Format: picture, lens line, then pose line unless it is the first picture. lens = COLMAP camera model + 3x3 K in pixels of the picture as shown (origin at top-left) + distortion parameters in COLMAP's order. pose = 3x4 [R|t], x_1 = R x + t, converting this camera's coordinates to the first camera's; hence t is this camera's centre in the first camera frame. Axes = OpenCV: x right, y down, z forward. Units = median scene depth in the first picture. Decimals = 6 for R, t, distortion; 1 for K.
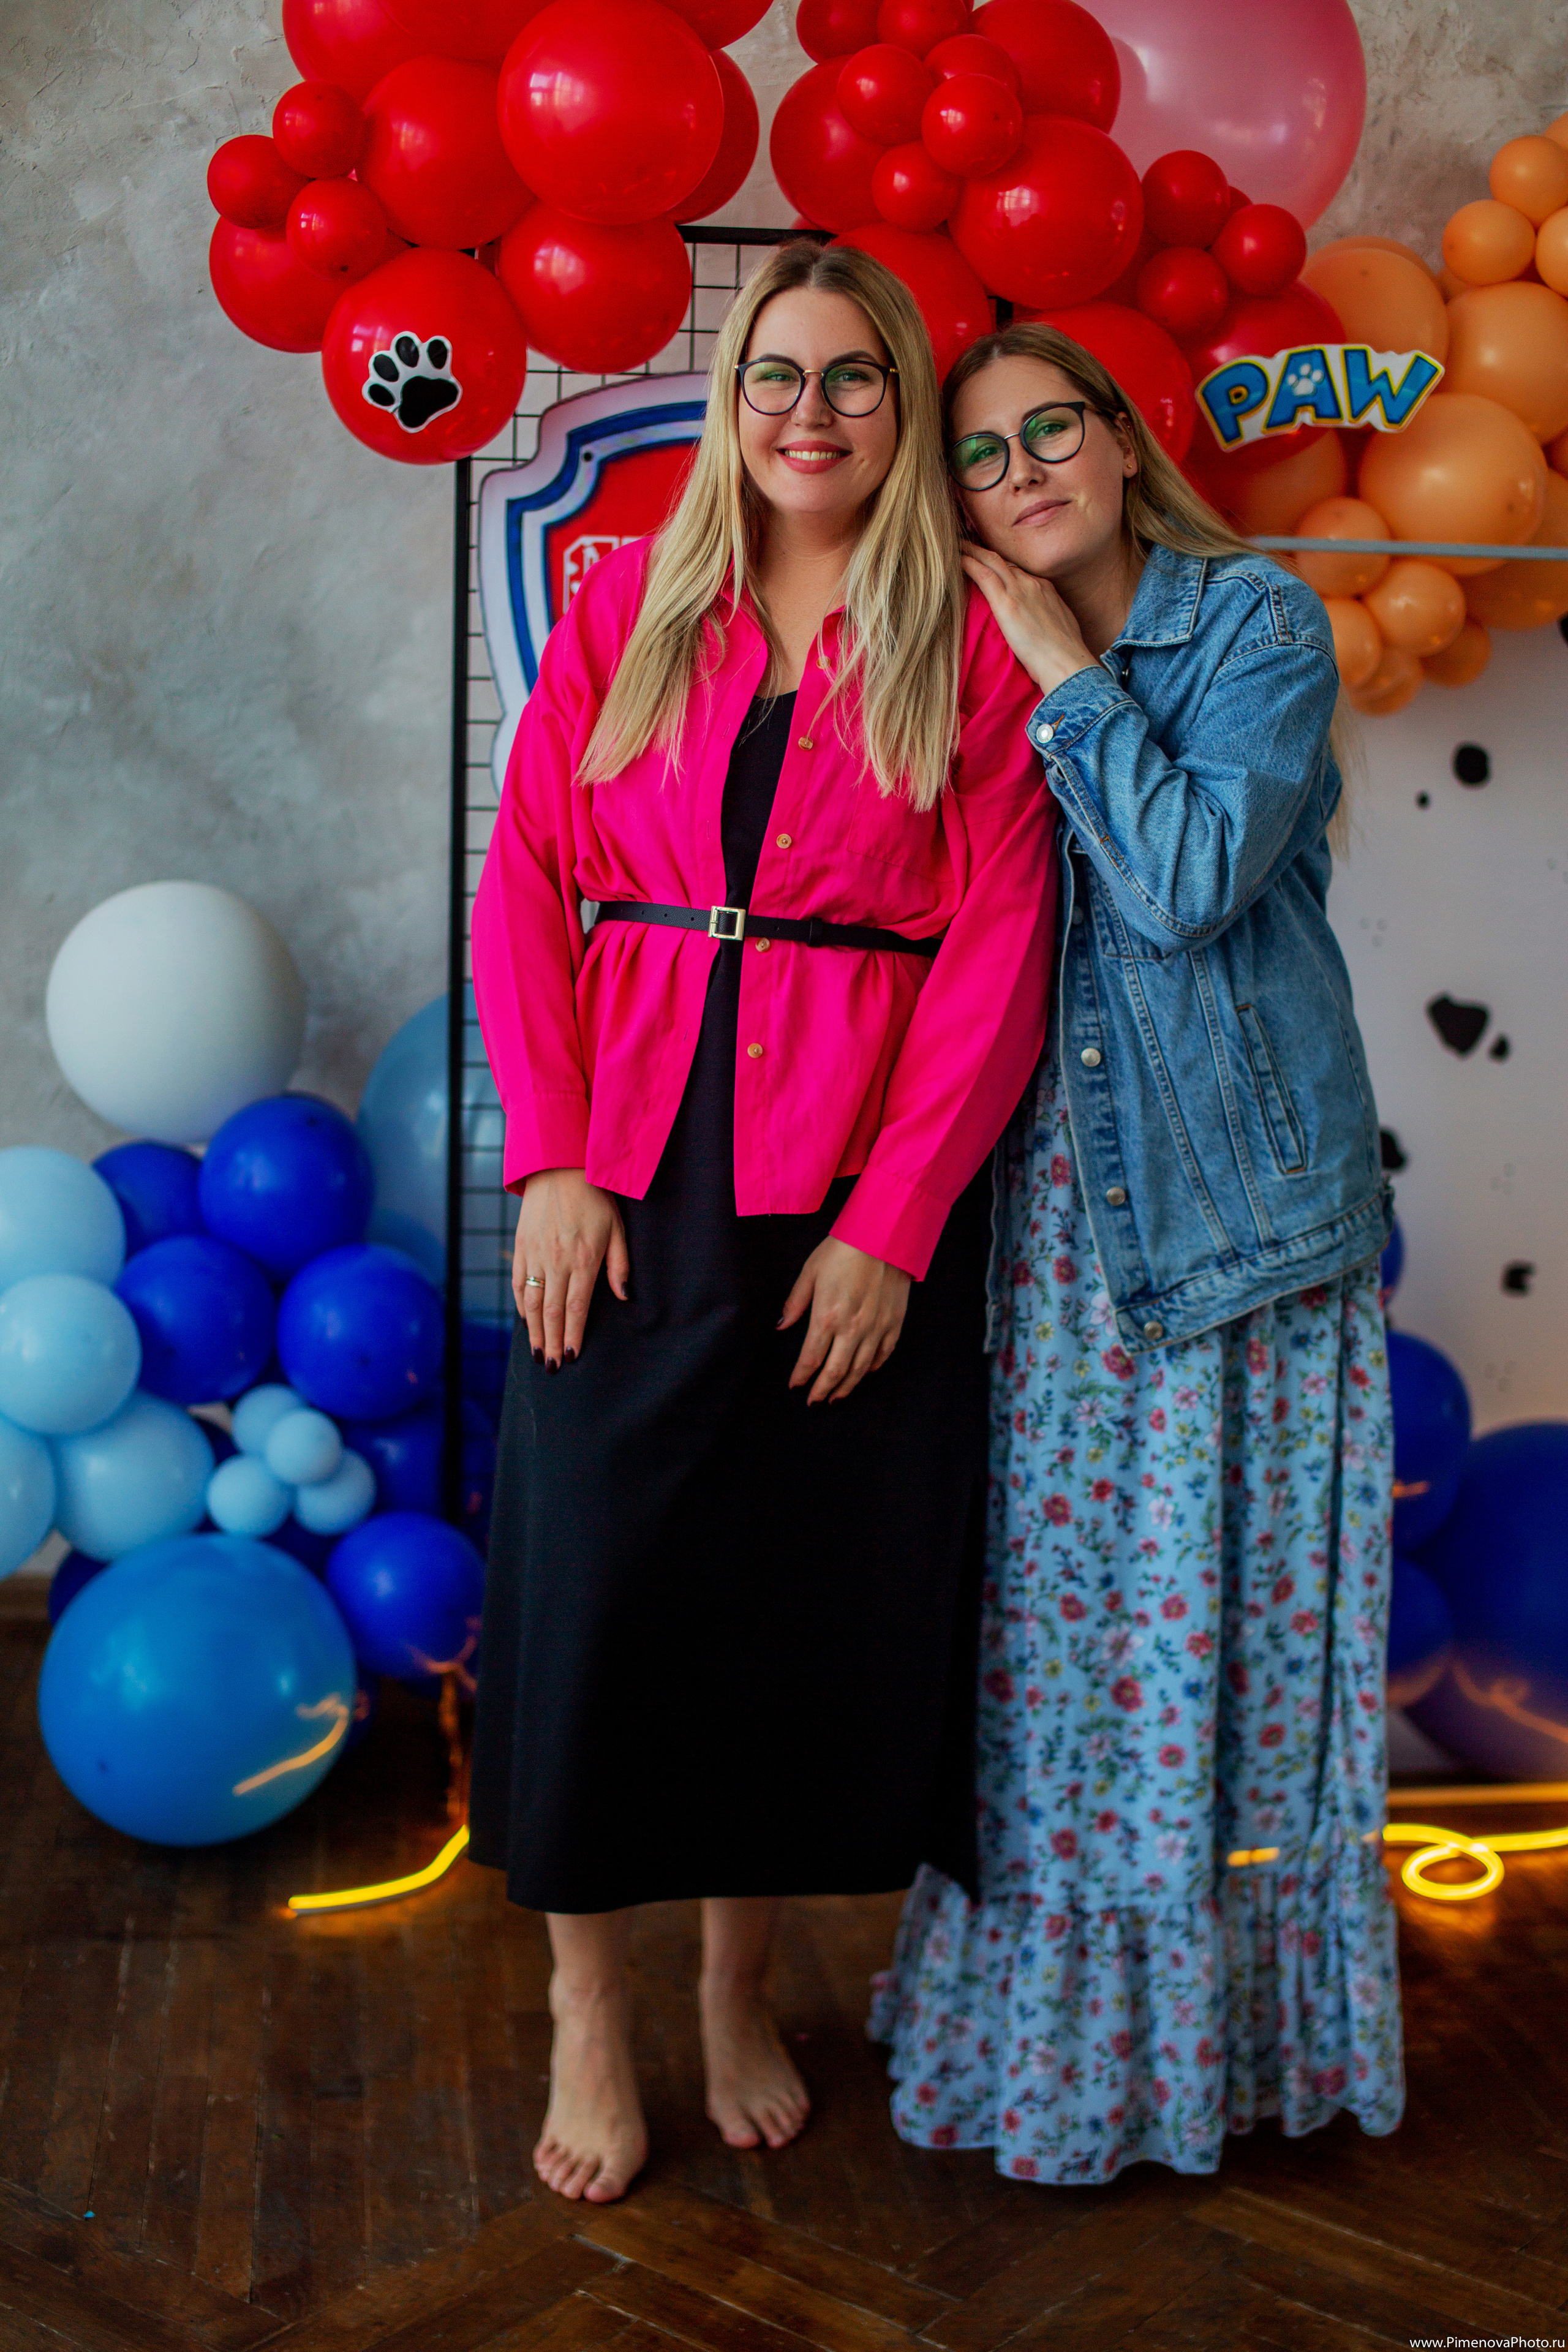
lens RADIAL K [[3222.5, 0, 783.3], [0, 3222.5, 1187.0], [0, 0, 1]] dist [-0.085943, 0.000000]
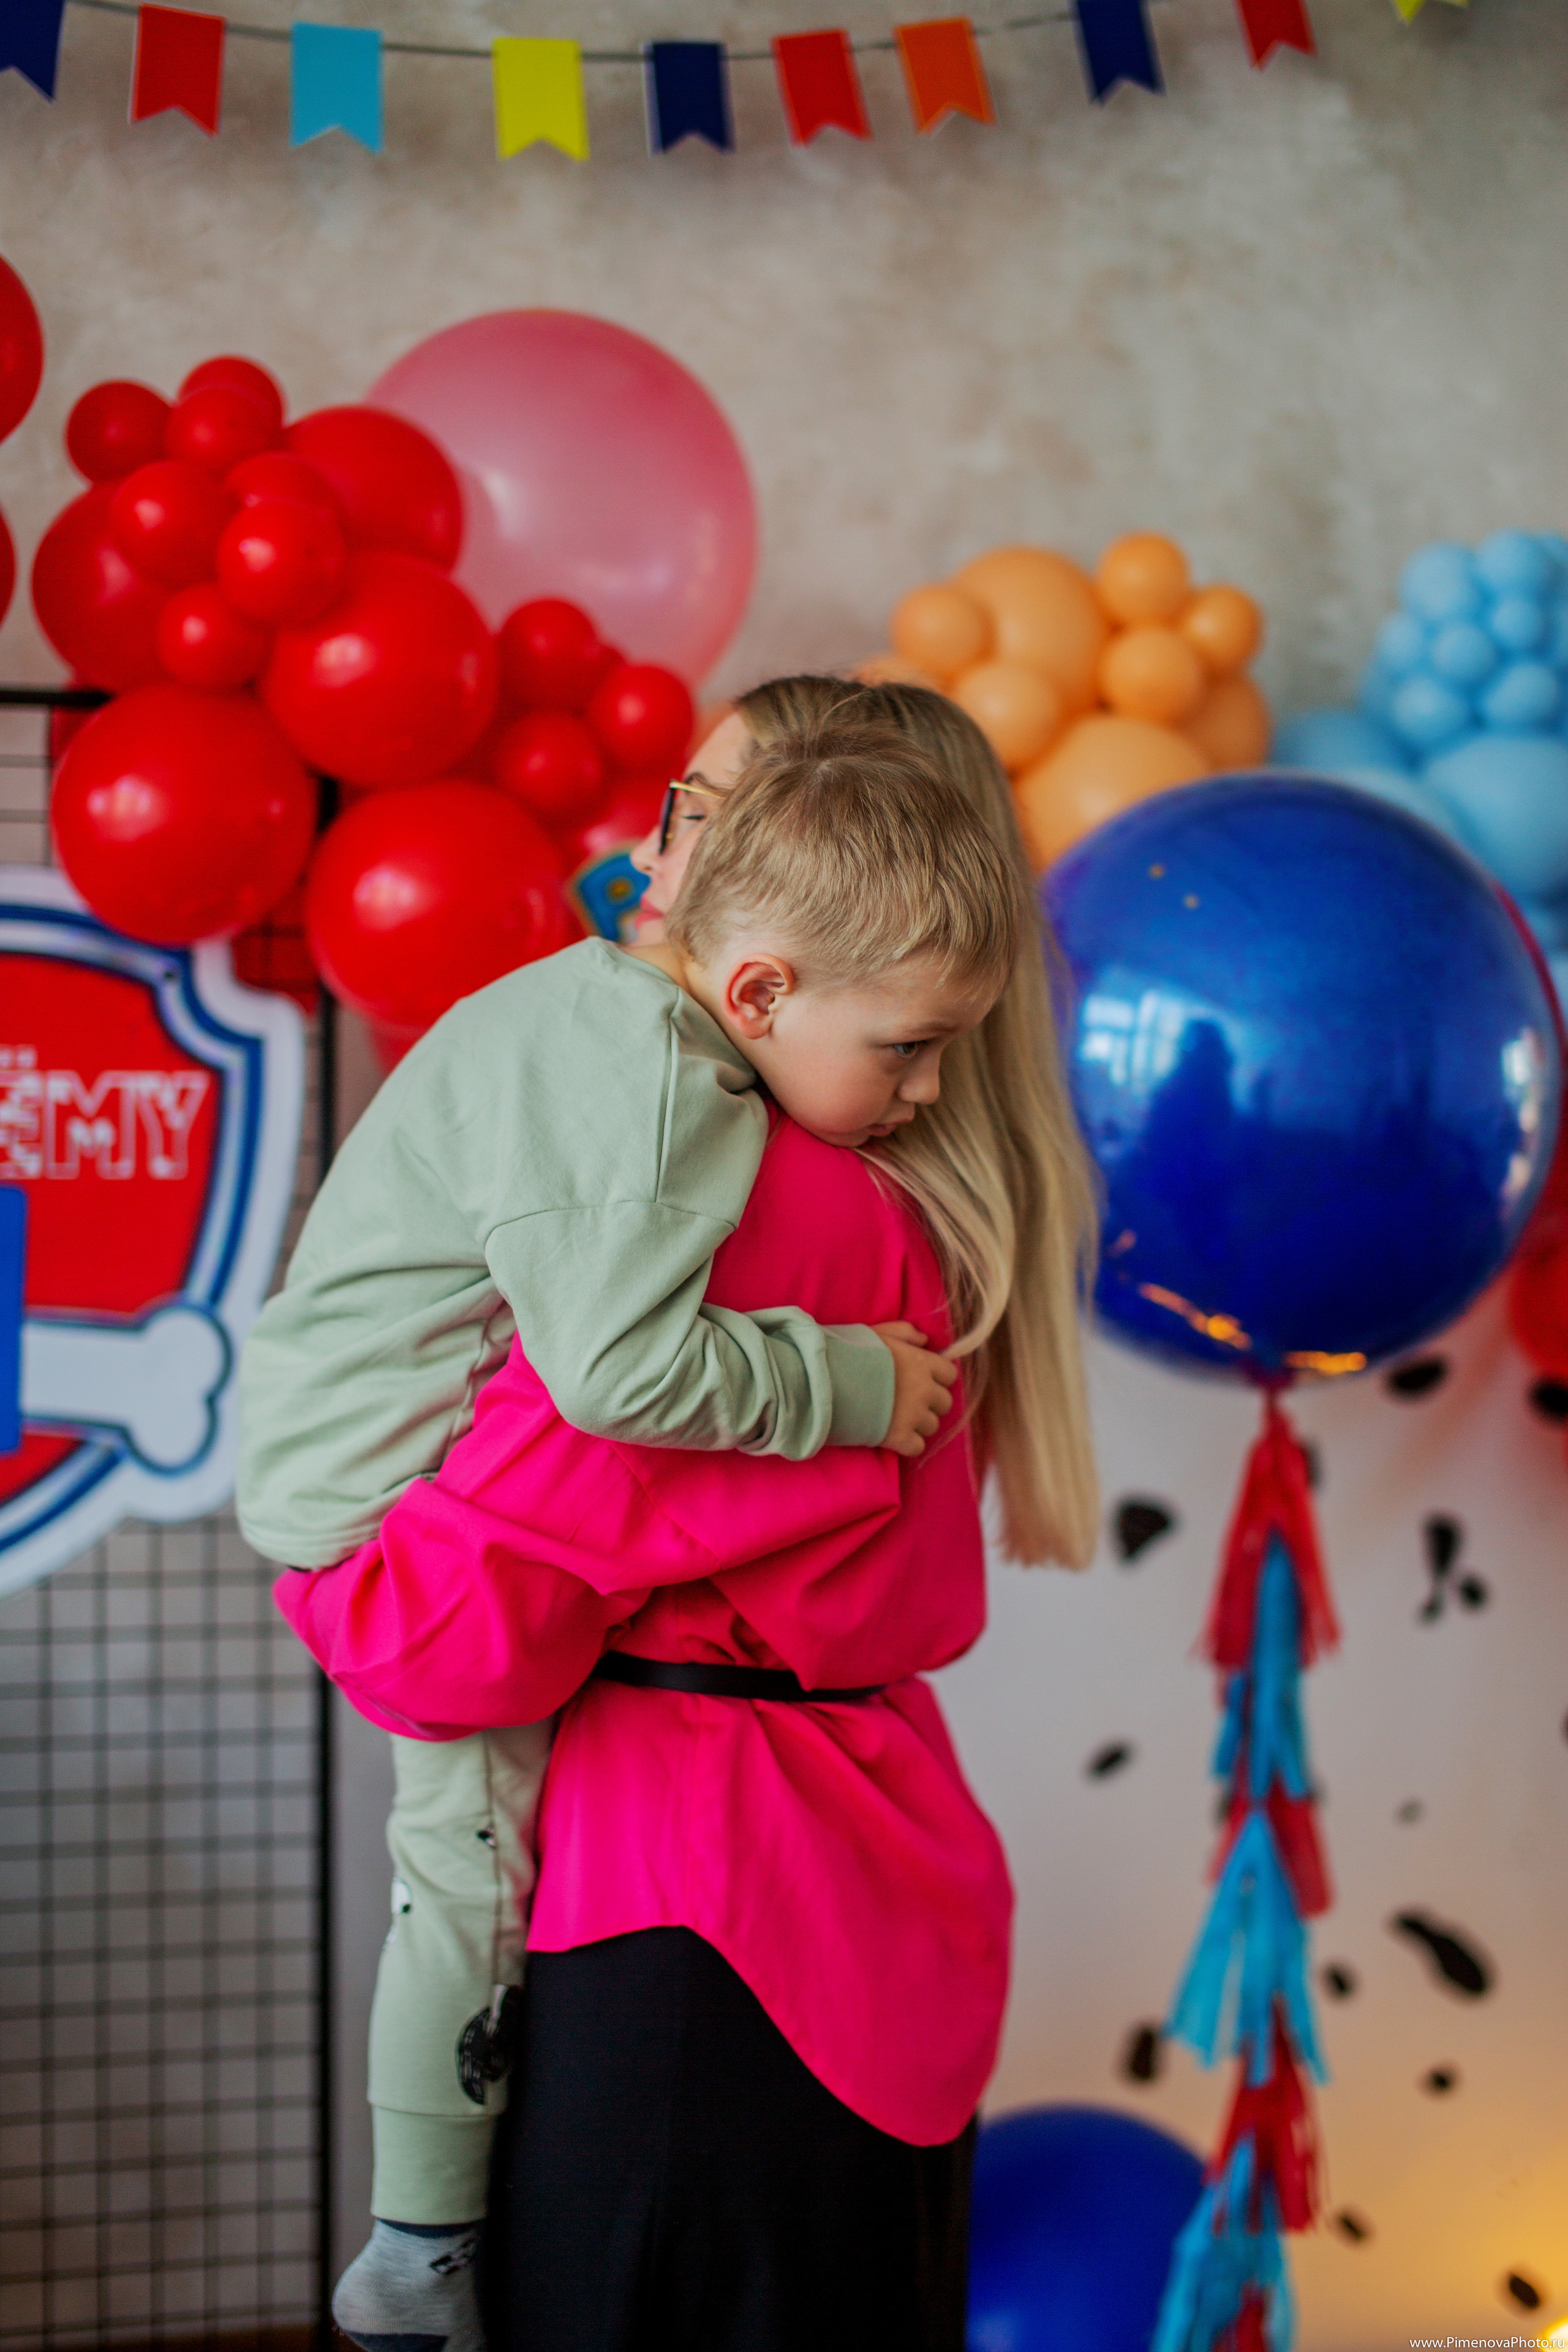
lens RADIAL K [[3222.5, 0, 782.6], [0, 3222.5, 1153.4], [0, 0, 1]] dist [-0.085943, 0.000000]
pose [[0.977154, -0.024099, 0.211163, 0.007331], [0.056823, 0.987005, -0.150305, -0.053877], [-0.204796, 0.158870, 0.965825, 0.205982]]
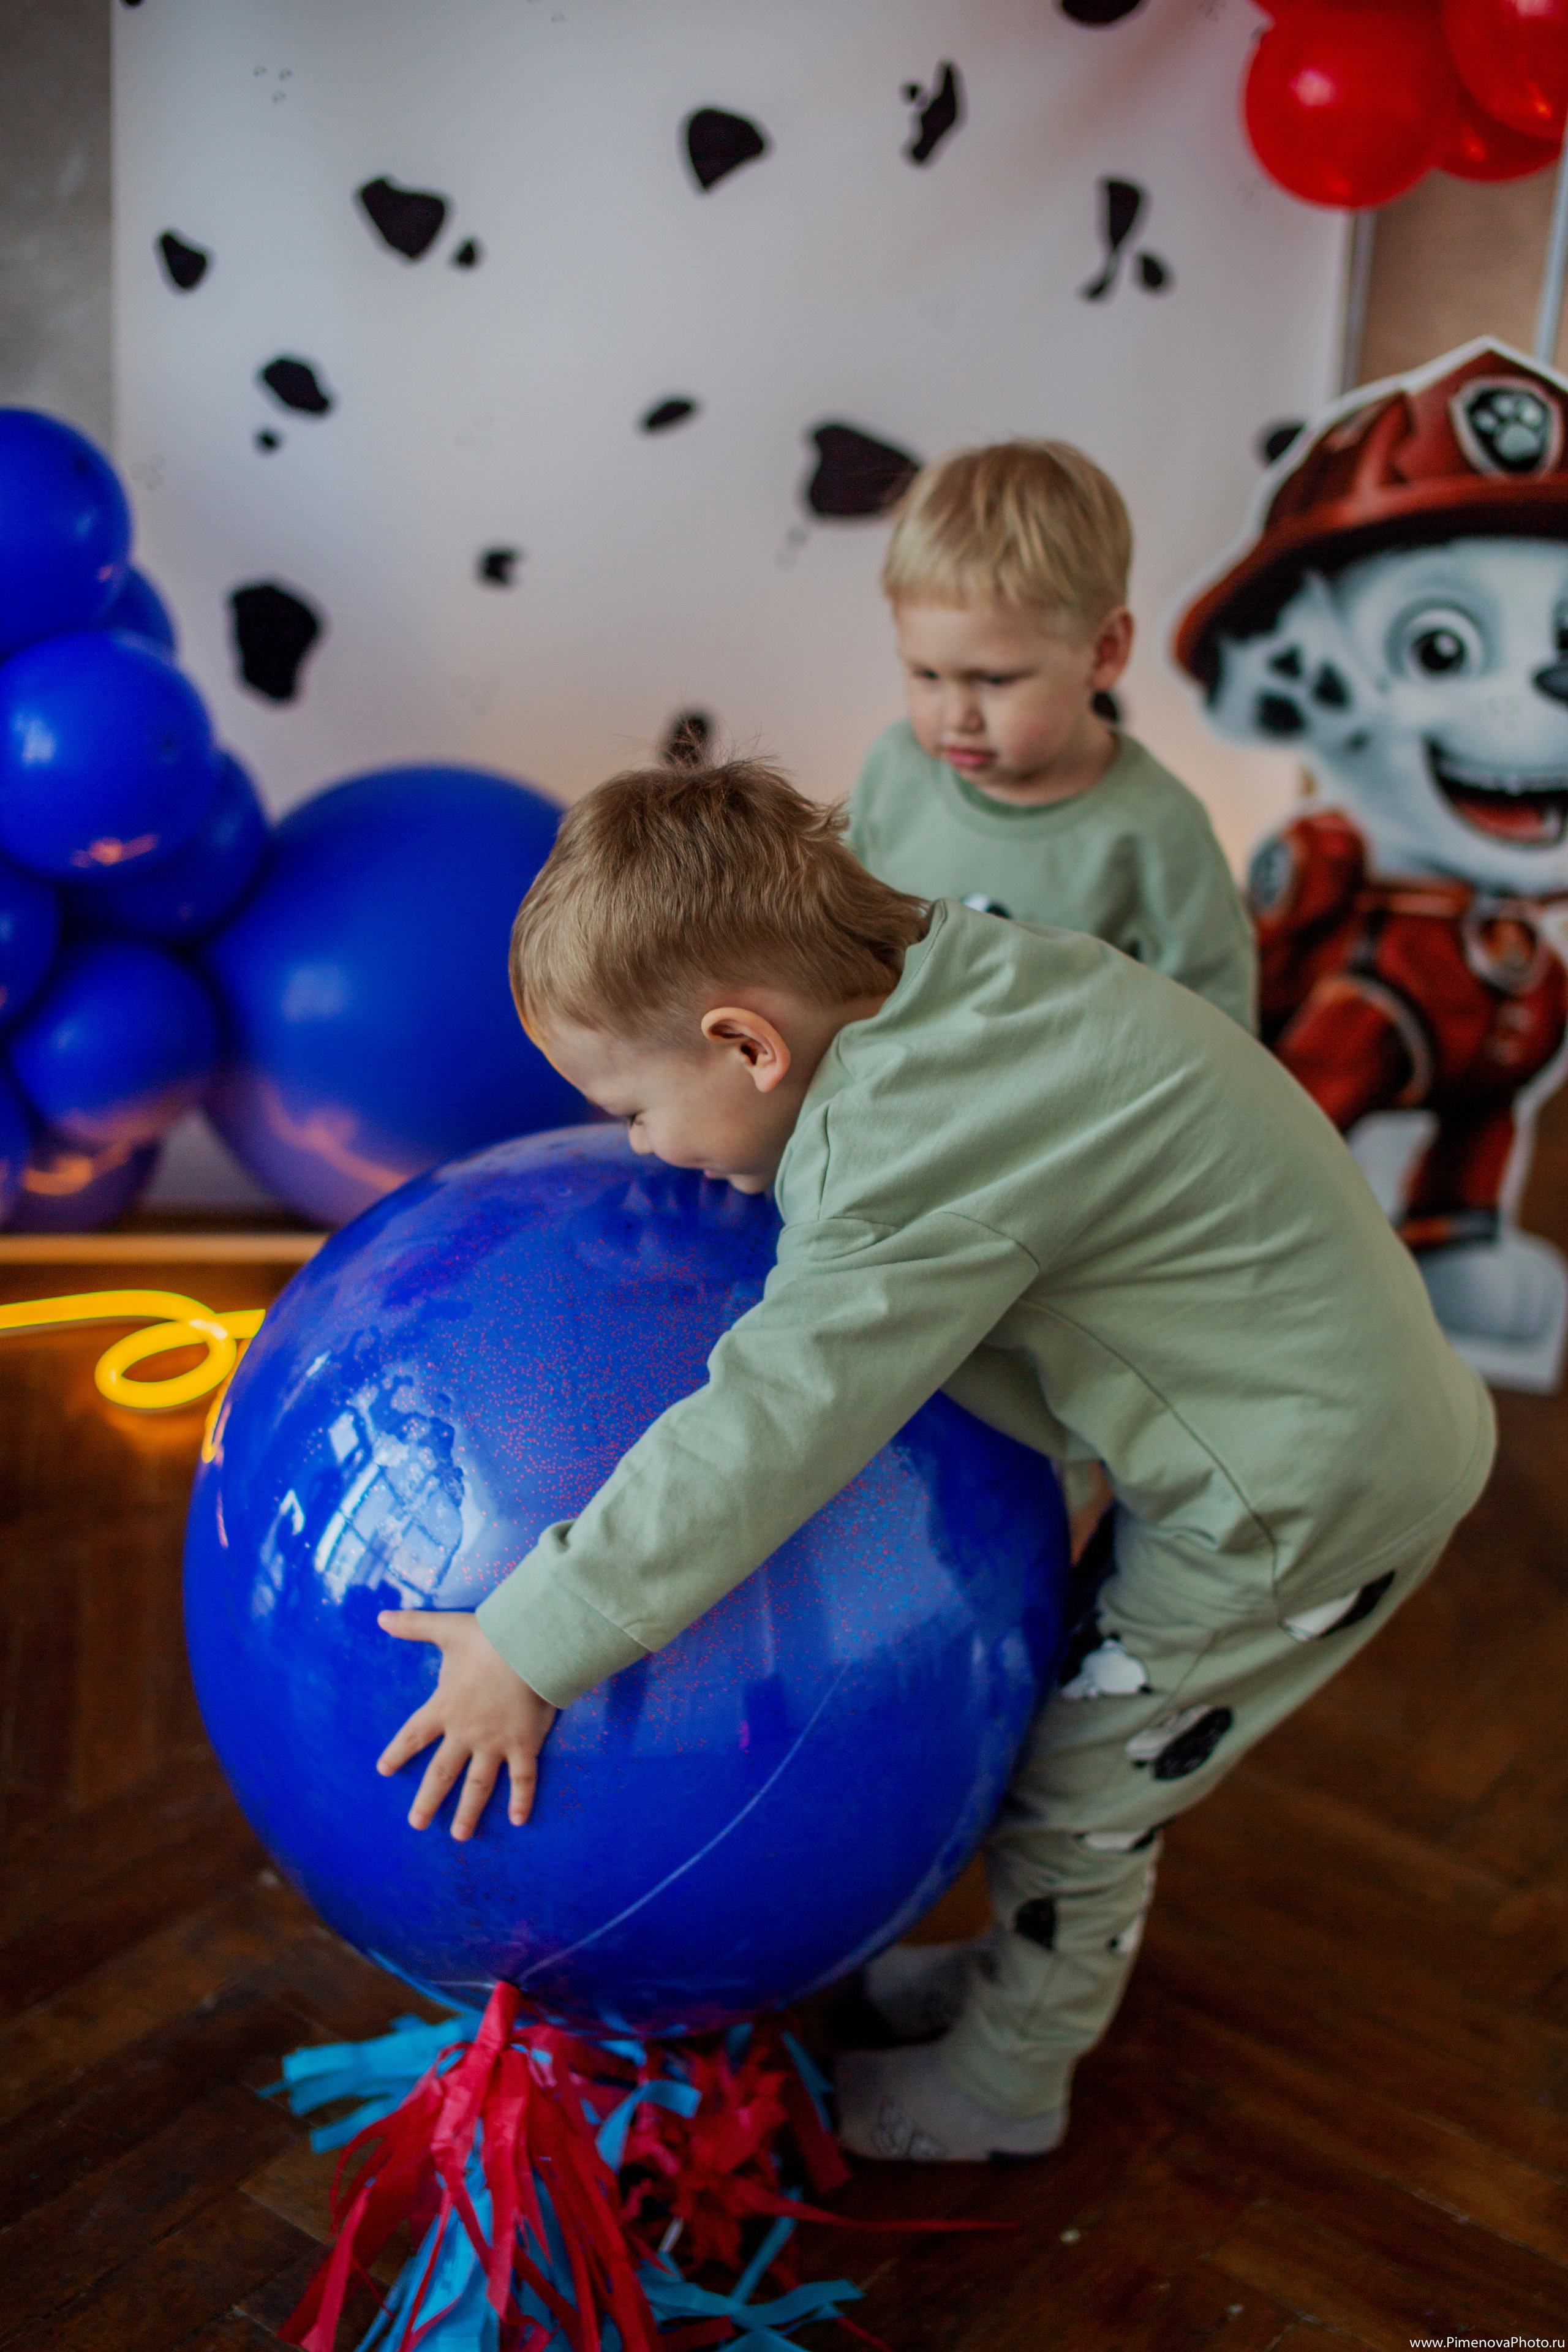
lens RADIAL K [[3222.5, 0, 799.9], [0, 3222.5, 1172.7], [0, 0, 1]] dist [-0.085943, 0.000000]
pose [[0.998684, 0.034038, 0.038361, 0.334606], [-0.041753, 0.973974, 0.222783, -0.004872], [-0.029780, -0.224091, 0.974113, 0.272203]]
